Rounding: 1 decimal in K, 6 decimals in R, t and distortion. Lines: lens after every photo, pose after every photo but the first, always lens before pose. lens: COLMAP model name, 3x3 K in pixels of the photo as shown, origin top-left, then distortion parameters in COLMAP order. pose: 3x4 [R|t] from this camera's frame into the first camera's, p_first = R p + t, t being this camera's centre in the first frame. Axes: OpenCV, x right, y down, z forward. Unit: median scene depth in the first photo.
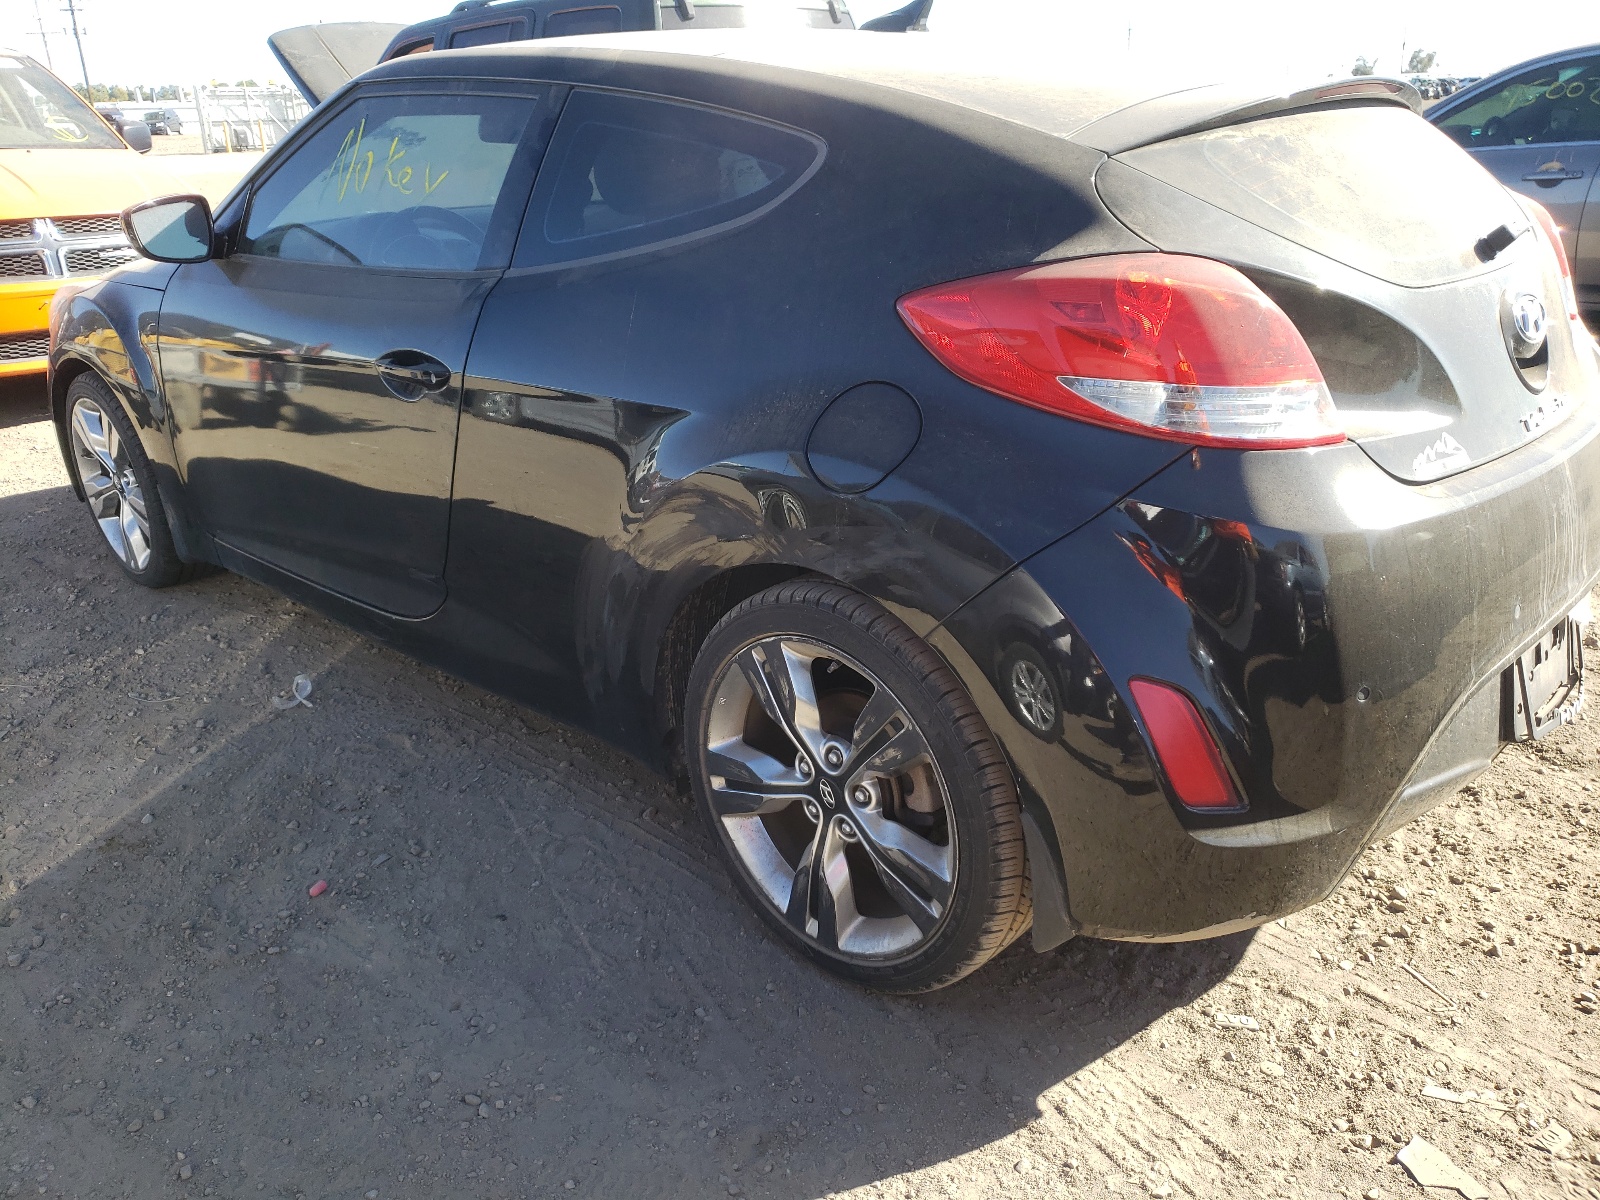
lens RADIAL K [[1217.8, 0, 795.6], [0, 1217.8, 607.3], [0, 0, 1]] dist [0.014613, -0.011374]
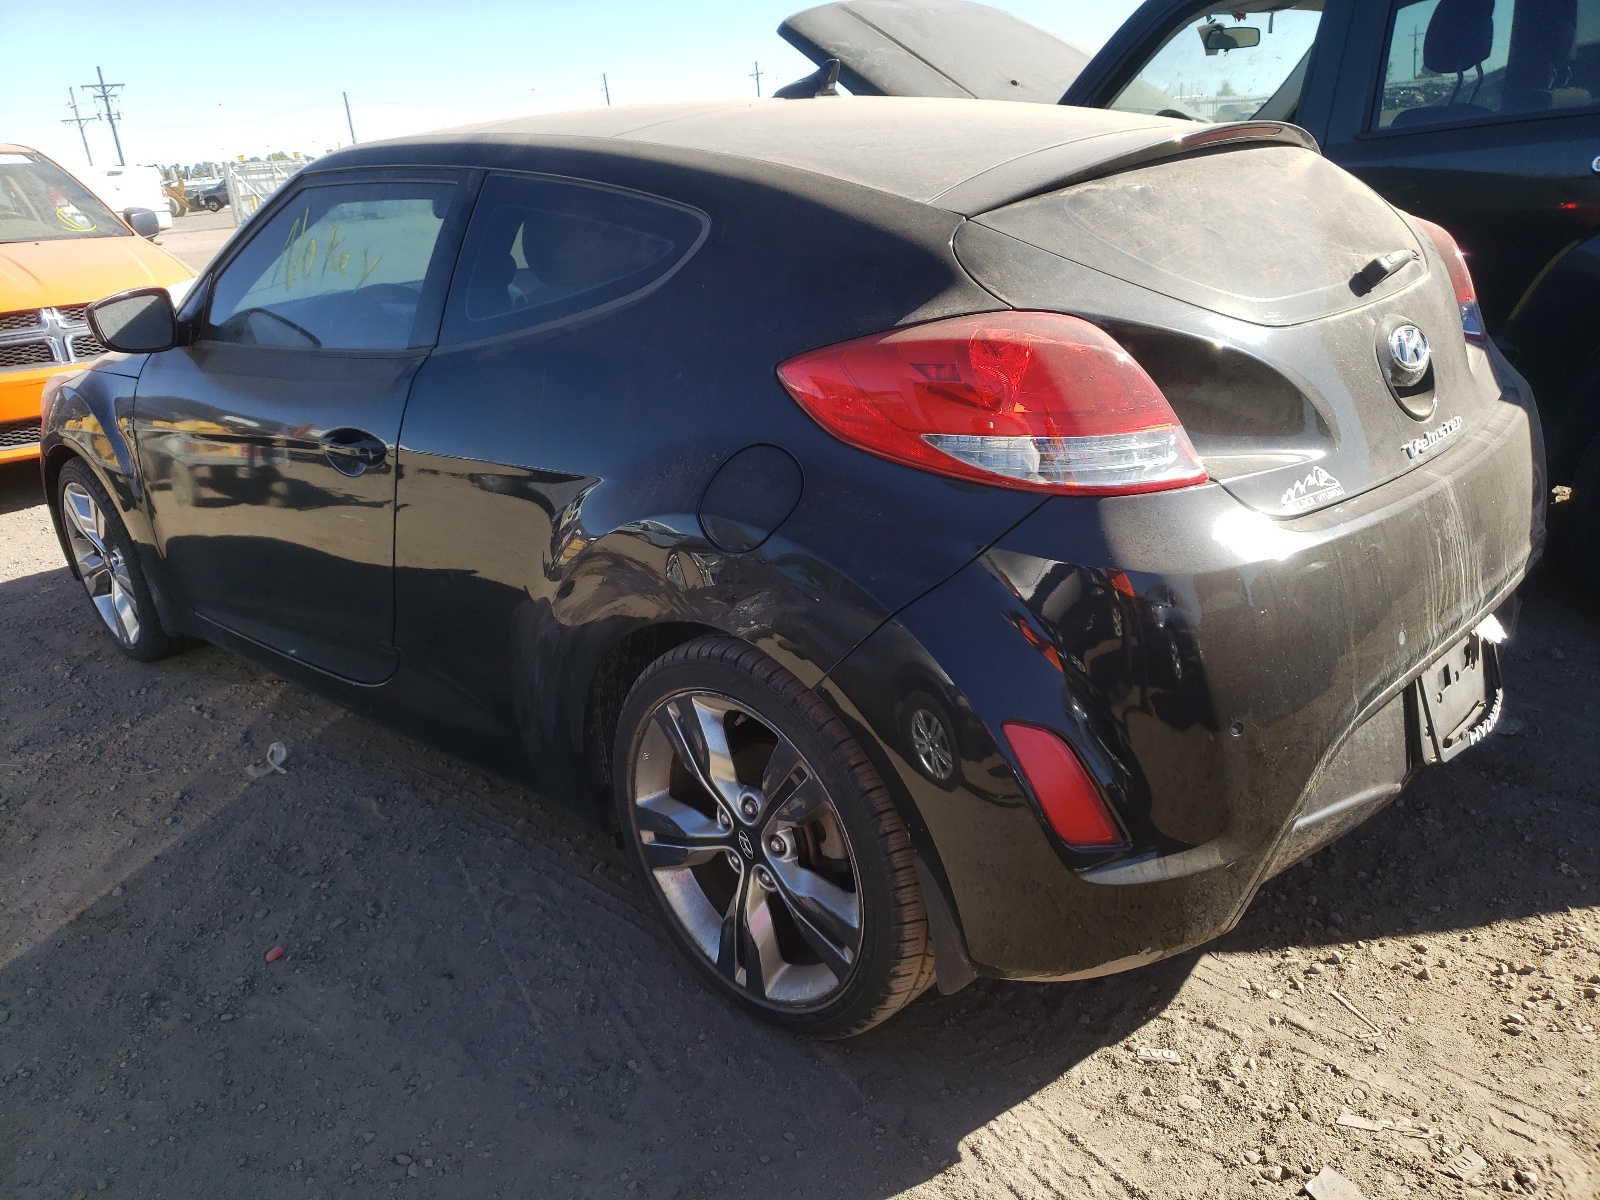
lens RADIAL K [[1217.8, 0, 803.7], [0, 1217.8, 599.8], [0, 0, 1]] dist [0.014613, -0.011374]
pose [[0.998398, -0.046862, -0.031713, 0.117529], [0.045820, 0.998410, -0.032825, -0.015954], [0.033201, 0.031319, 0.998958, -0.026129]]
